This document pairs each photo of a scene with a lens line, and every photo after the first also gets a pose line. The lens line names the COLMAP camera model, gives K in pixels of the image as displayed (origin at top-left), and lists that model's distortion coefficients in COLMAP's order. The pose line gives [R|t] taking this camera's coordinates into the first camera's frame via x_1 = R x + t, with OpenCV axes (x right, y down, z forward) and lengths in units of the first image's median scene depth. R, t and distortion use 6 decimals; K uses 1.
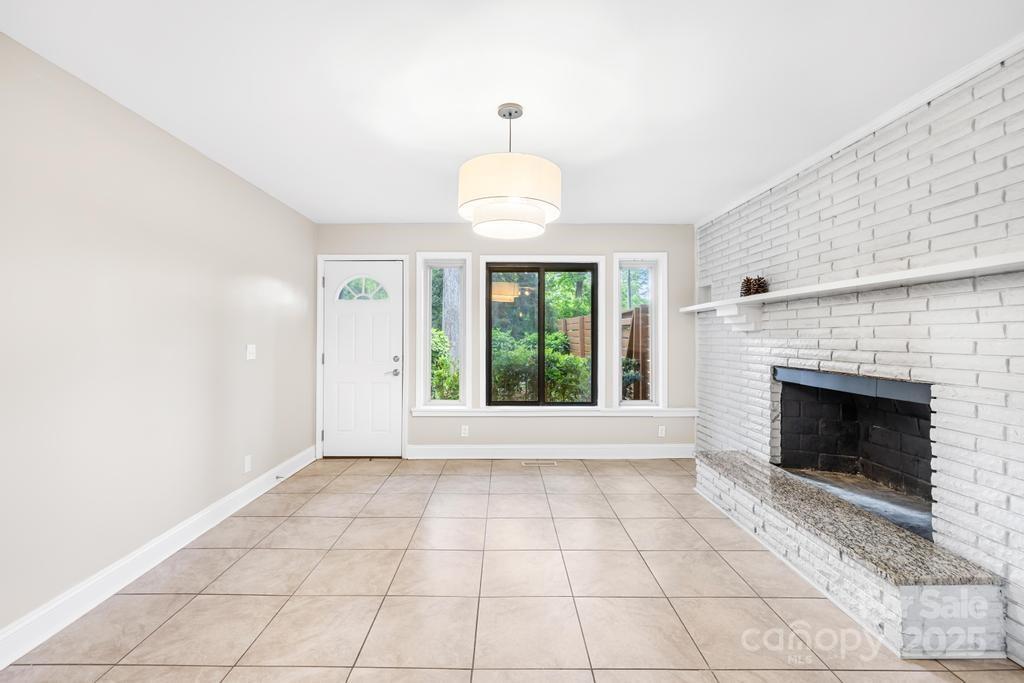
lens RADIAL K [[444.0, 0, 498.4], [0, 444.0, 325.6], [0, 0, 1]] dist [0.001506, 0.000146]
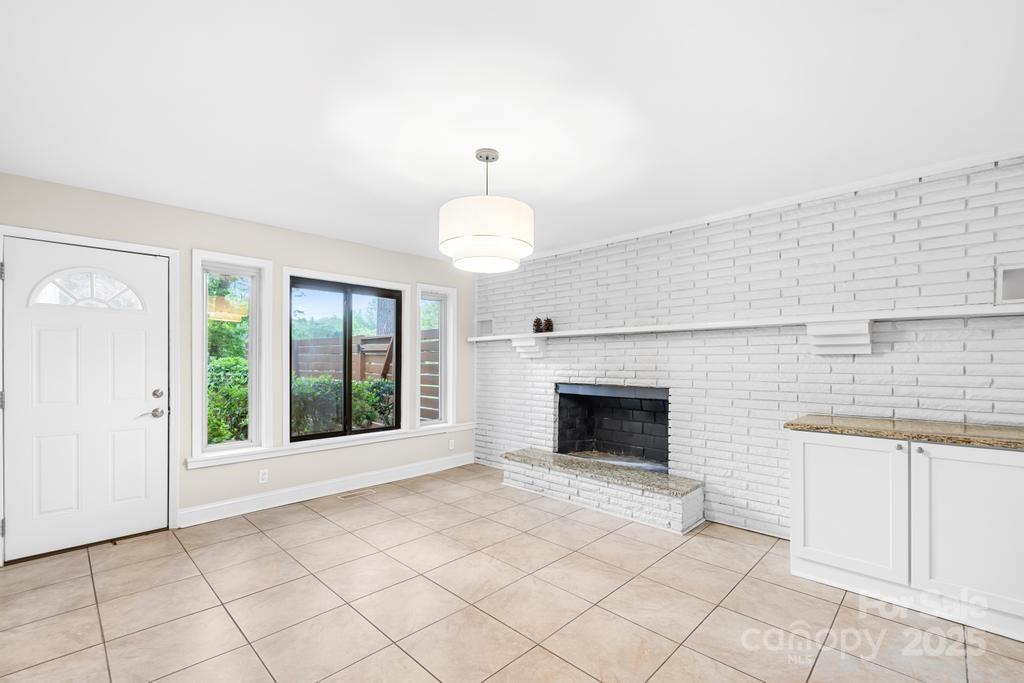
lens RADIAL K [[447.5, 0, 512.2], [0, 447.5, 362.7], [0, 0, 1]] dist [-0.000538, -0.000104]
pose [[0.693678, -0.003431, 0.720277, -0.489284], [-0.016292, 0.999658, 0.020452, 0.000615], [-0.720101, -0.025922, 0.693385, 0.124700]]
